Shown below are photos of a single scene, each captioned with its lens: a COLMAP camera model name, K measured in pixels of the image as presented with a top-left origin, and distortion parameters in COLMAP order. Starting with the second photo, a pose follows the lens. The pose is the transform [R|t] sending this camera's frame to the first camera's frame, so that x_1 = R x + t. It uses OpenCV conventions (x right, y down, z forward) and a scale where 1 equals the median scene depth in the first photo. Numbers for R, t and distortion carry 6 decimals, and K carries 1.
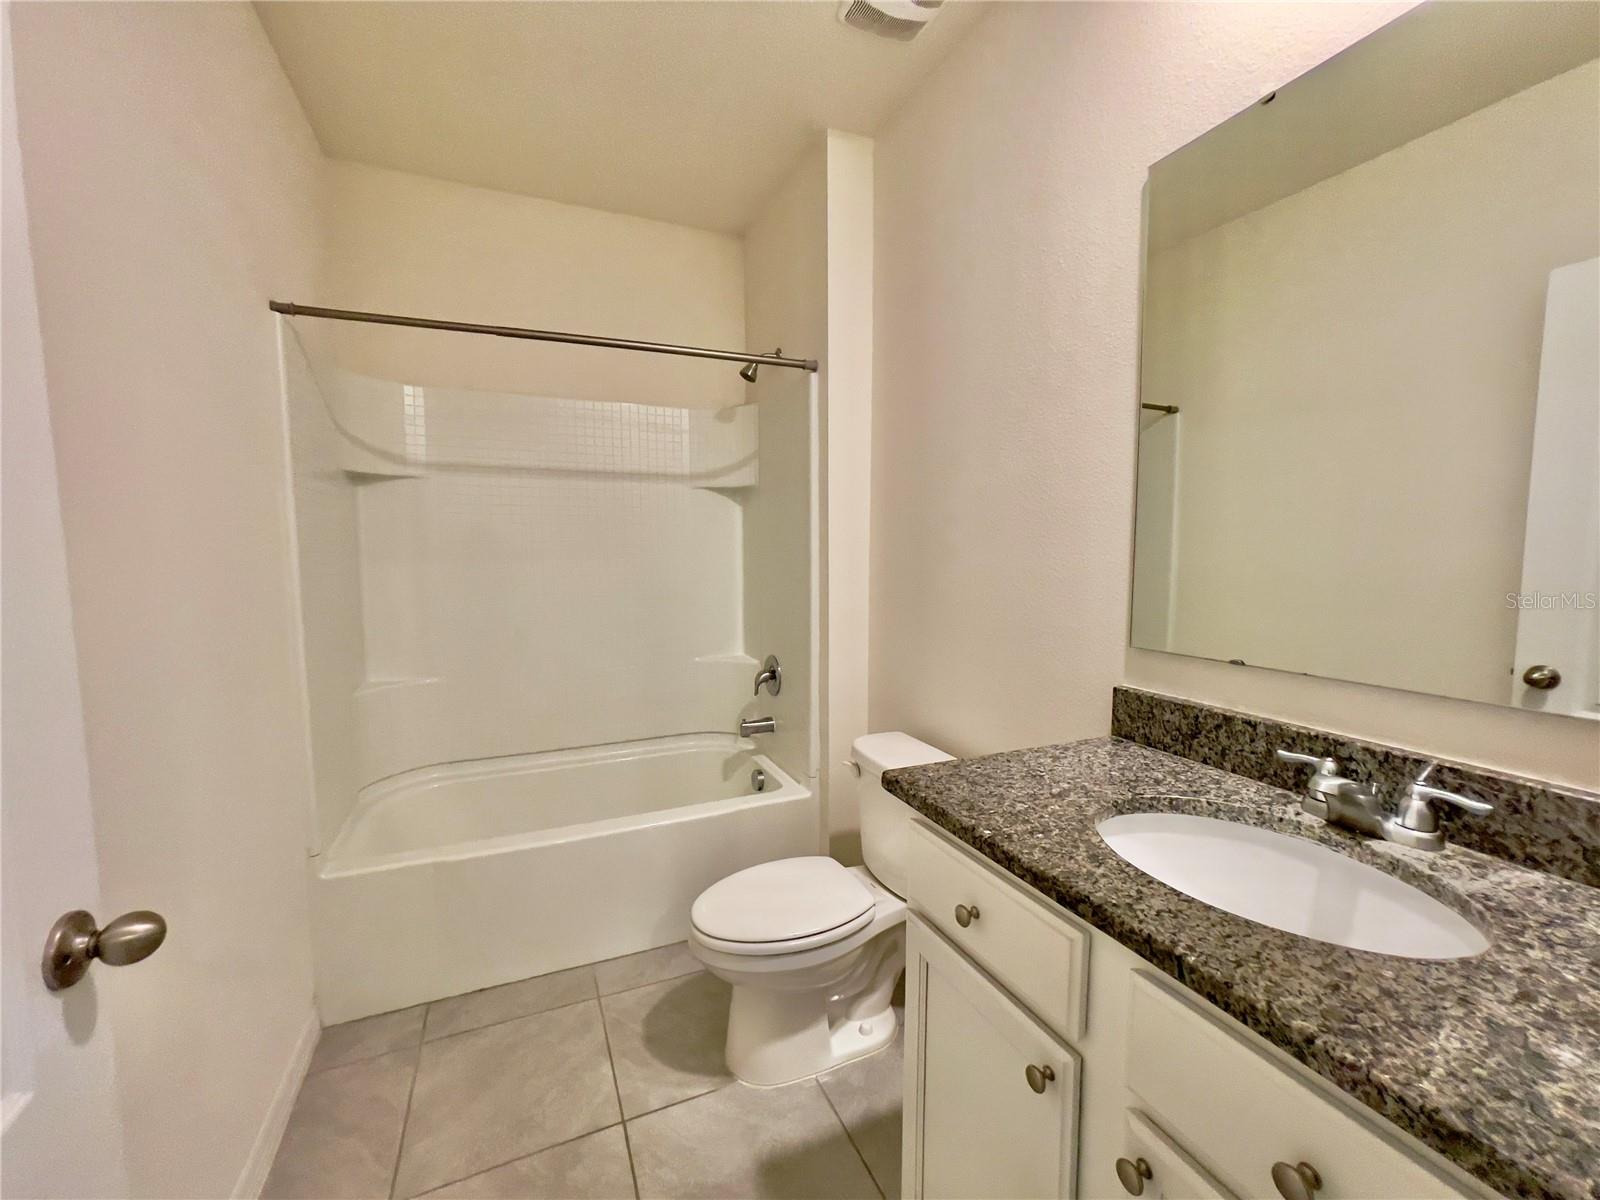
lens RADIAL K [[646.5, 0, 795.7], [0, 646.5, 602.2], [0, 0, 1]] dist [-0.001305, -0.000083]
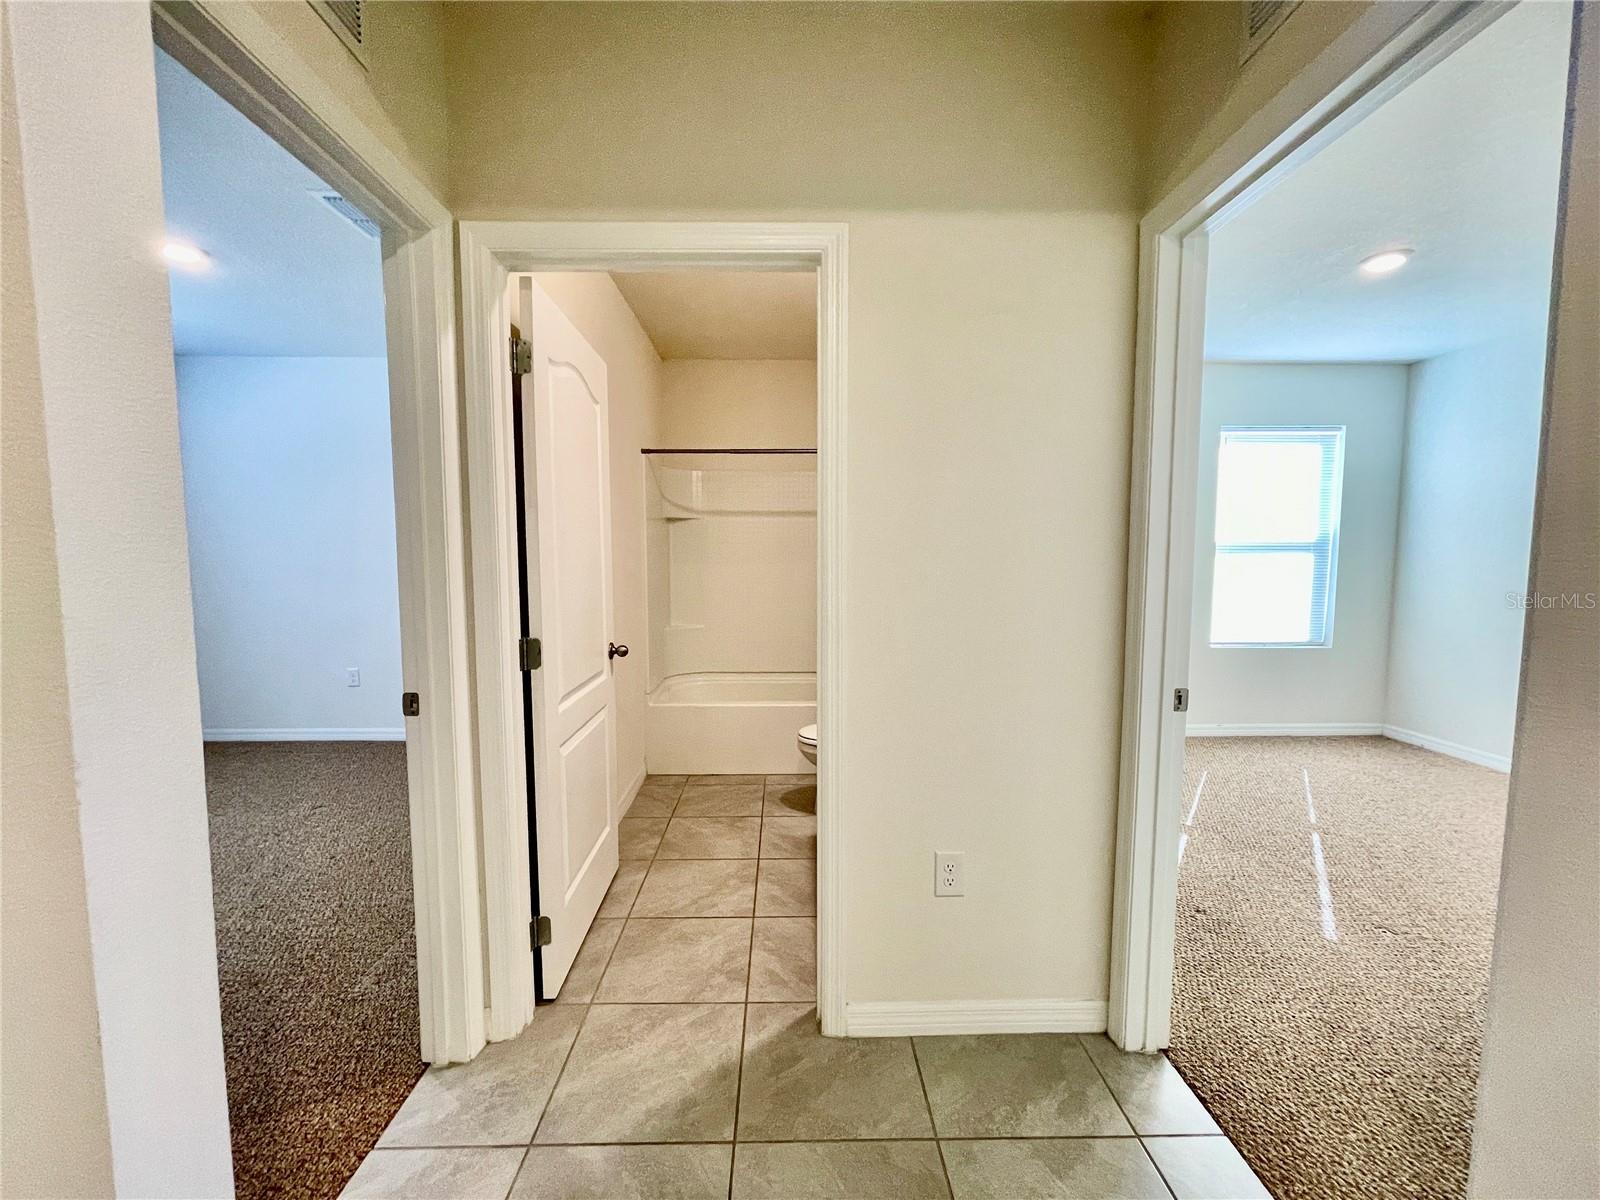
lens RADIAL K [[642.7, 0, 796.7], [0, 642.7, 605.6], [0, 0, 1]] dist [0.016194, 0.000235]
pose [[0.922683, 0.033397, -0.384110, 0.487665], [-0.035257, 0.999376, 0.002202, 0.053609], [0.383944, 0.011510, 0.923285, -0.732562]]
